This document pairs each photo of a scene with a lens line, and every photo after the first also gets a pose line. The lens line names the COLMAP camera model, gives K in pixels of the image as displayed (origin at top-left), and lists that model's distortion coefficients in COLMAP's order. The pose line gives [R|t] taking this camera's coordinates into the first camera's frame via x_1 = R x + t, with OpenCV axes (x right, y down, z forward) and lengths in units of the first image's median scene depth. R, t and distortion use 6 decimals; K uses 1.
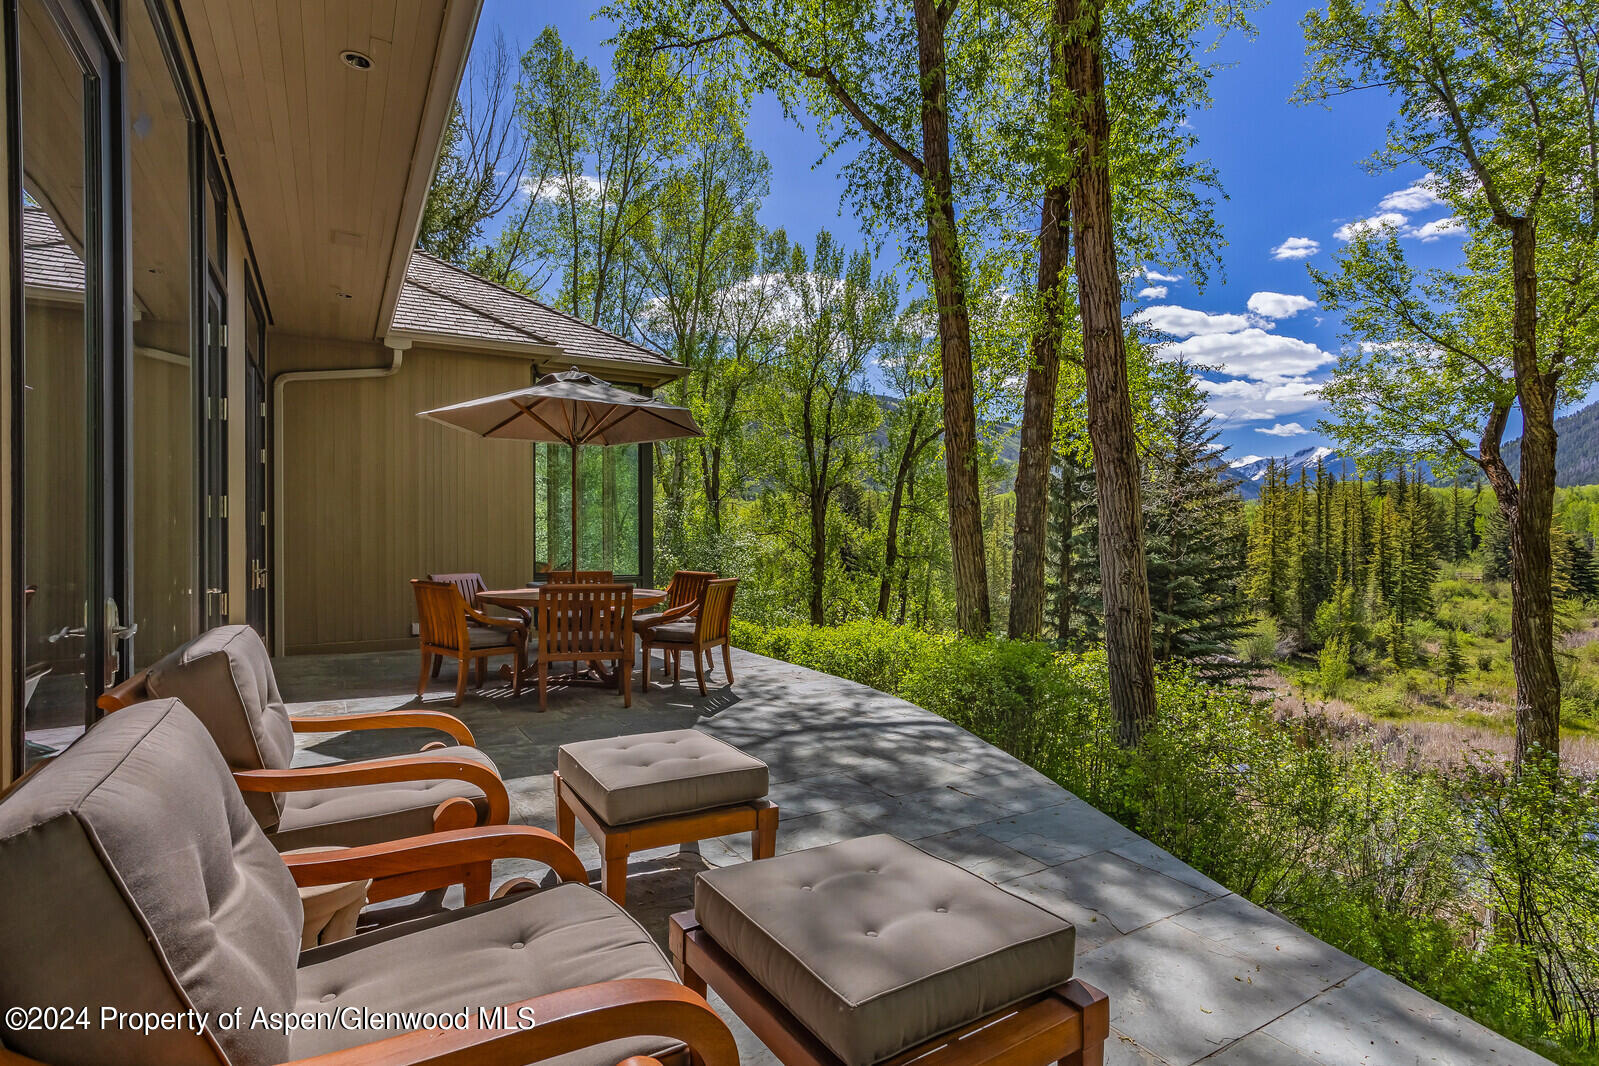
lens RADIAL K [[775.4, 0, 816.9], [0, 775.4, 535.9], [0, 0, 1]] dist [0.001712, 0.002254]
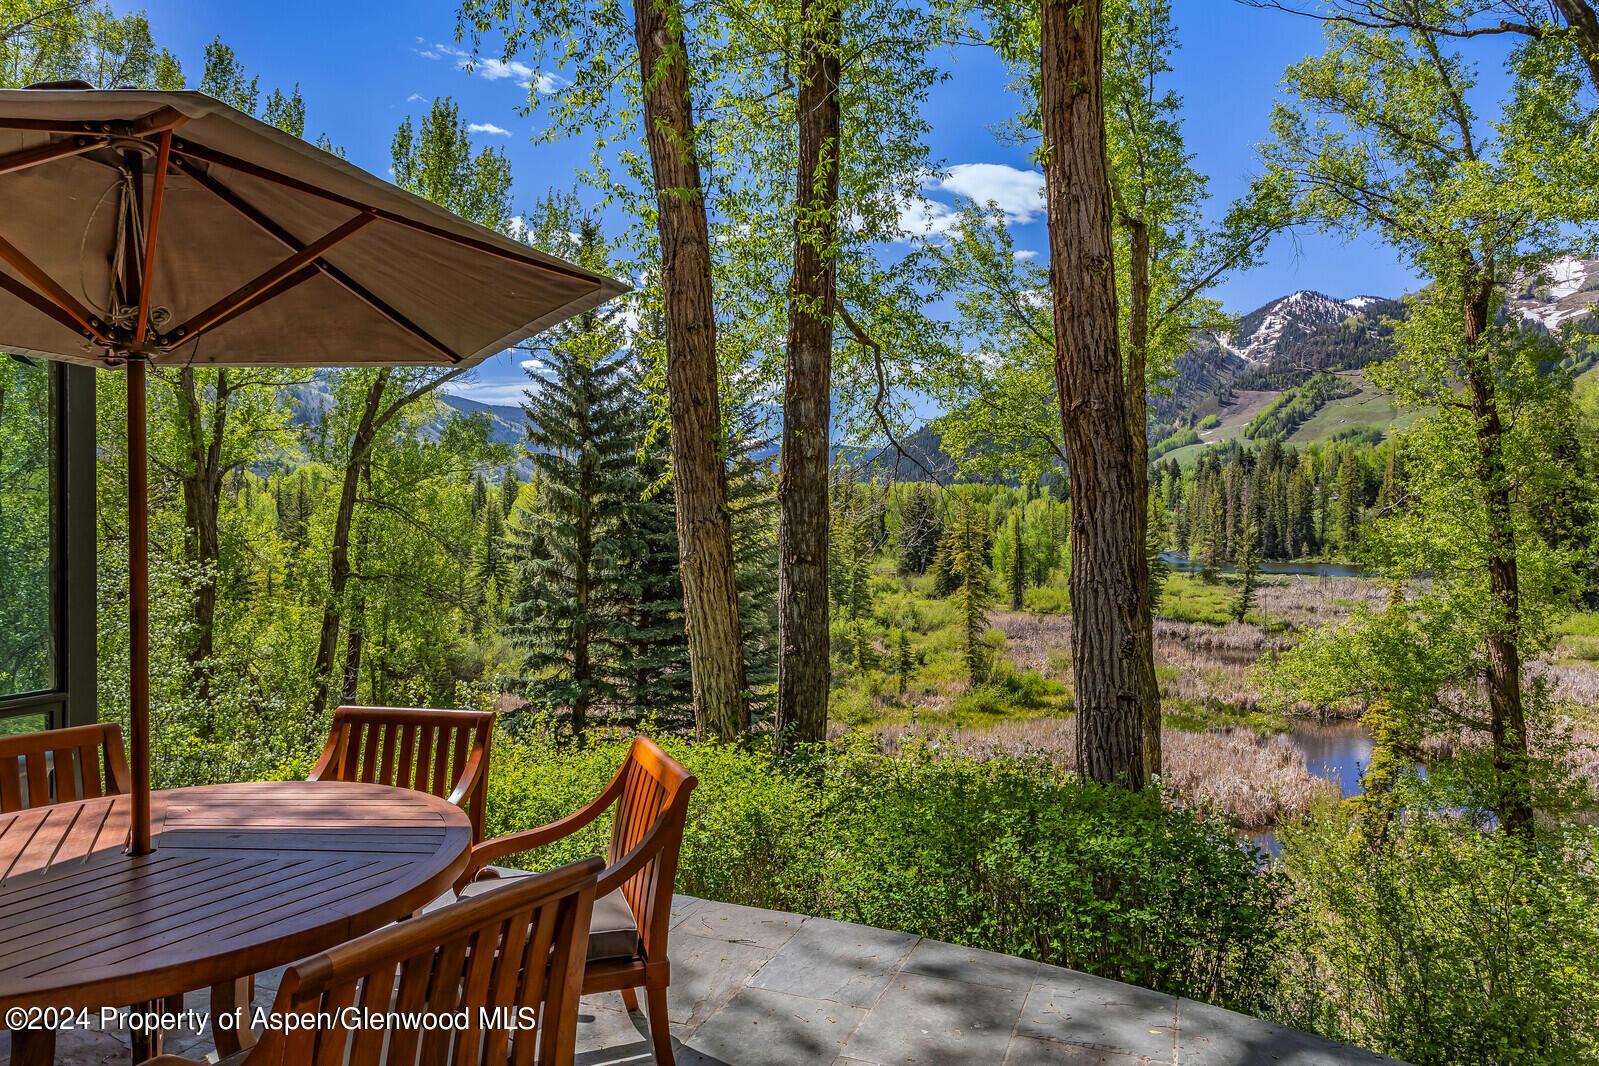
lens RADIAL K [[981.8, 0, 803.8], [0, 981.8, 520.5], [0, 0, 1]] dist [-0.031929, 0.038722]
pose [[0.808436, 0.002409, 0.588580, -0.066913], [0.004776, 0.999932, -0.010652, -0.009927], [-0.588565, 0.011422, 0.808369, 0.111584]]
